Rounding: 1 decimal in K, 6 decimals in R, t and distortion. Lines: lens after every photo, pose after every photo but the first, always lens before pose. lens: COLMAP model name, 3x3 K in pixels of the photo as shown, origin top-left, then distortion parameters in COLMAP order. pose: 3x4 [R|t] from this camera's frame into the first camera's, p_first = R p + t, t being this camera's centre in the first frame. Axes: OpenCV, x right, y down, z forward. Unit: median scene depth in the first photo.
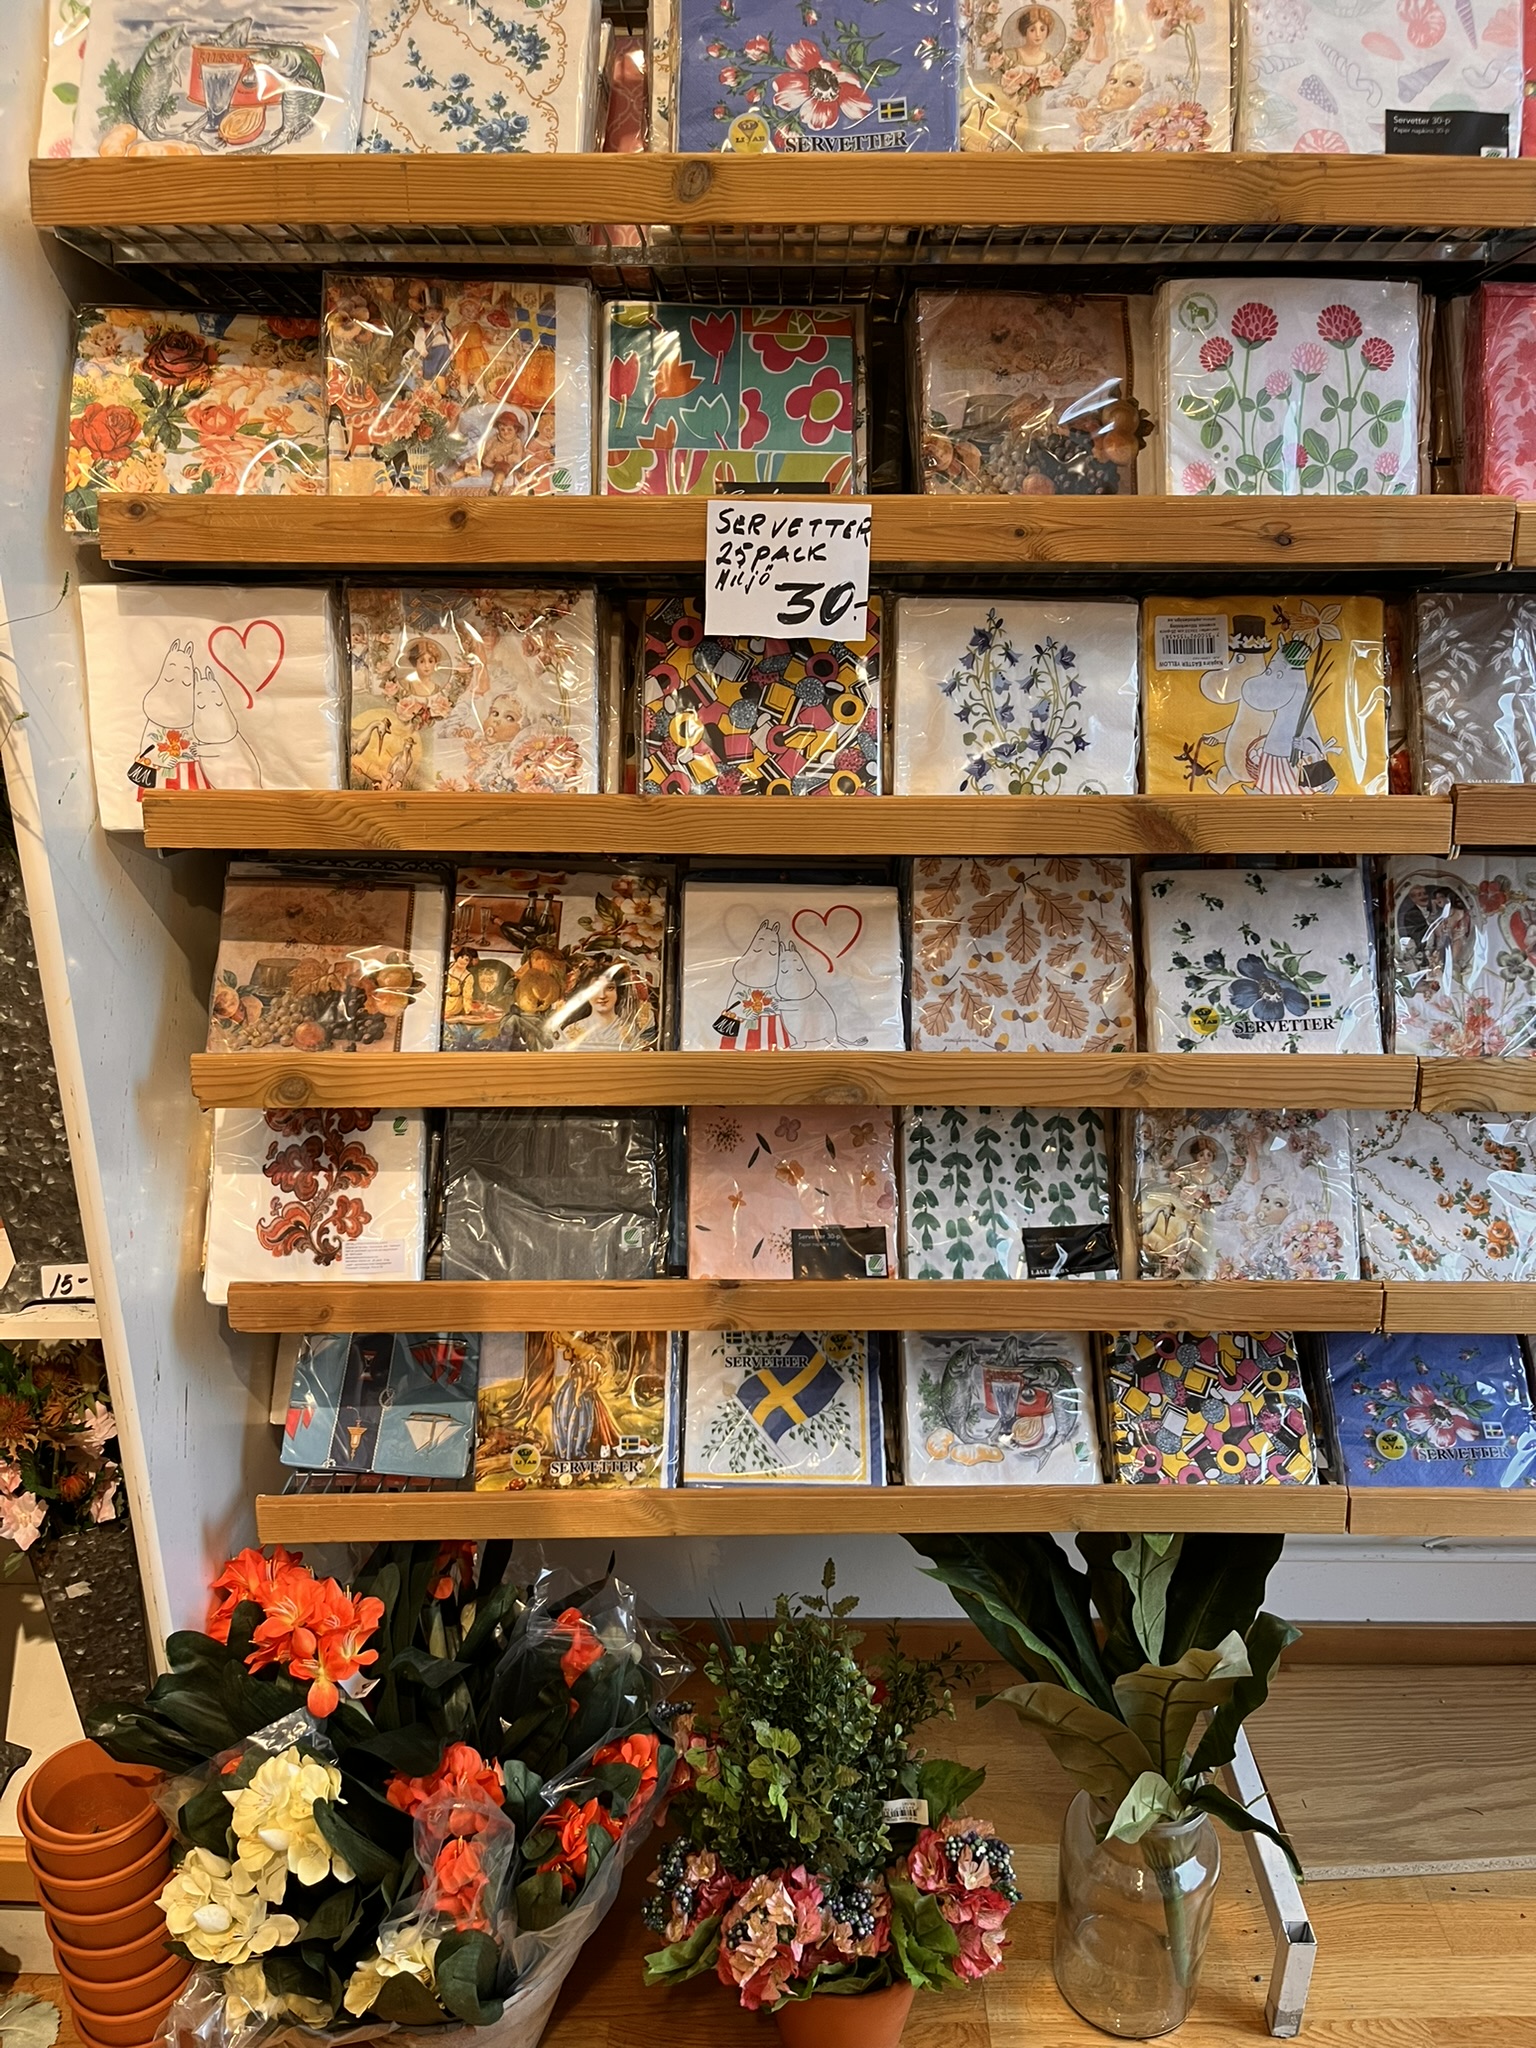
lens RADIAL K [[1555.9, 0, 763.2], [0, 1555.9, 1028.3], [0, 0, 1]] dist [0.051952, -0.068560]
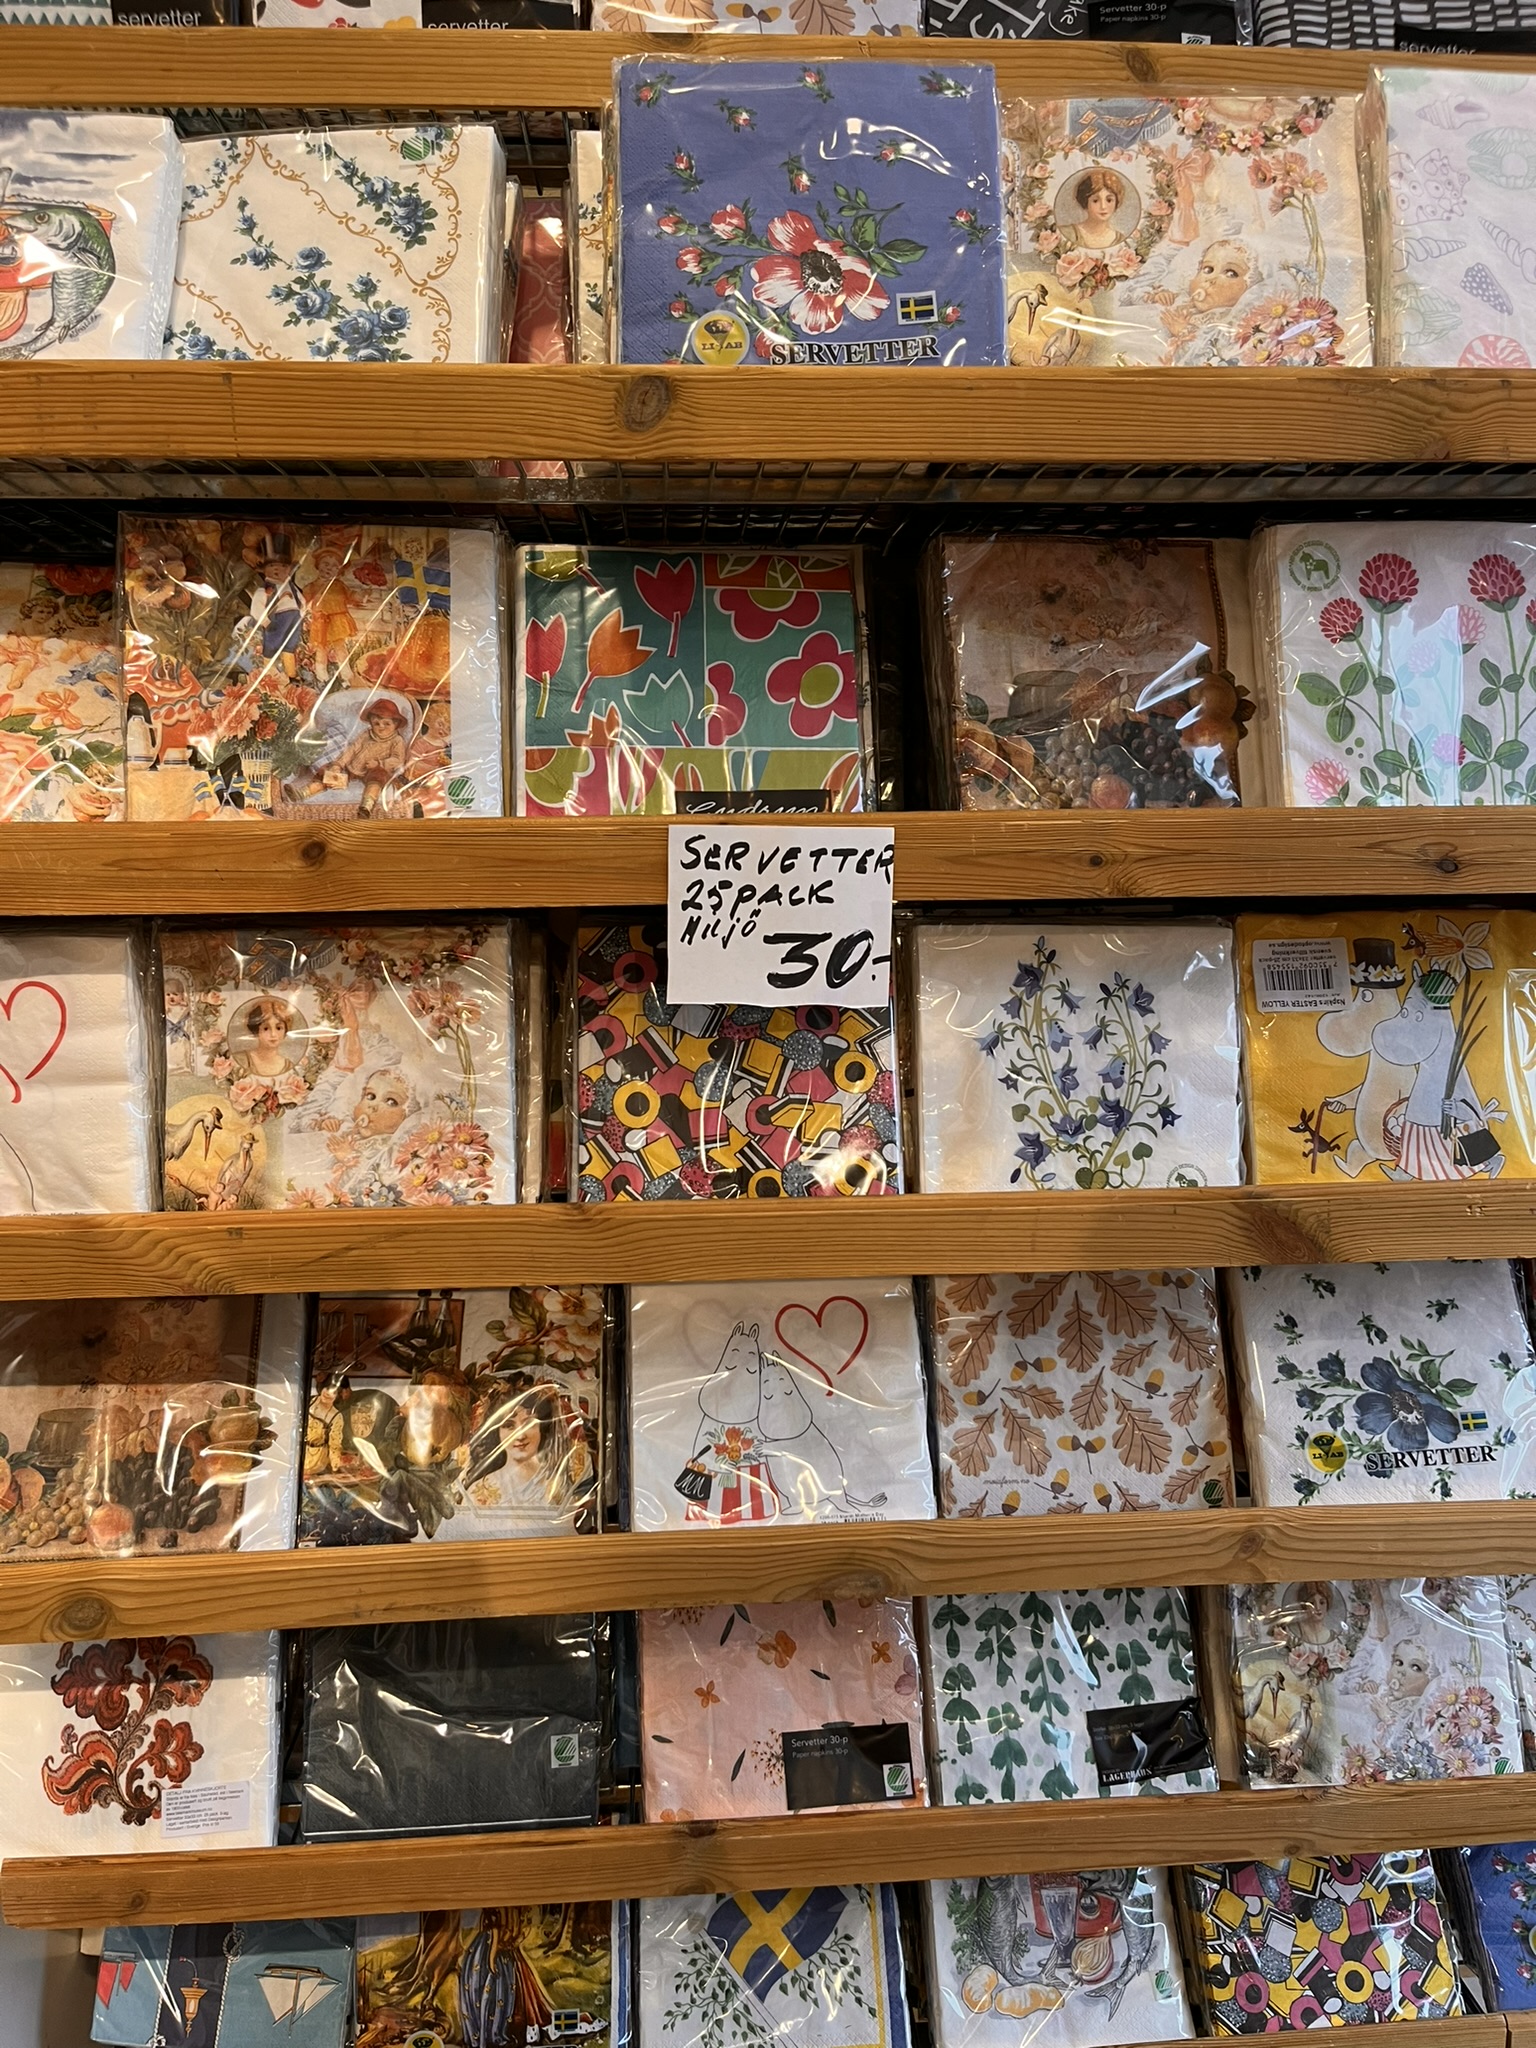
lens RADIAL K [[1555.9, 0, 763.2], [0, 1555.9, 1019.6], [0, 0, 1]] dist [0.051952, -0.068560]
pose [[0.997378, -0.022005, 0.068937, -0.039659], [0.026614, 0.997421, -0.066662, -0.182876], [-0.067292, 0.068322, 0.995391, 0.266842]]
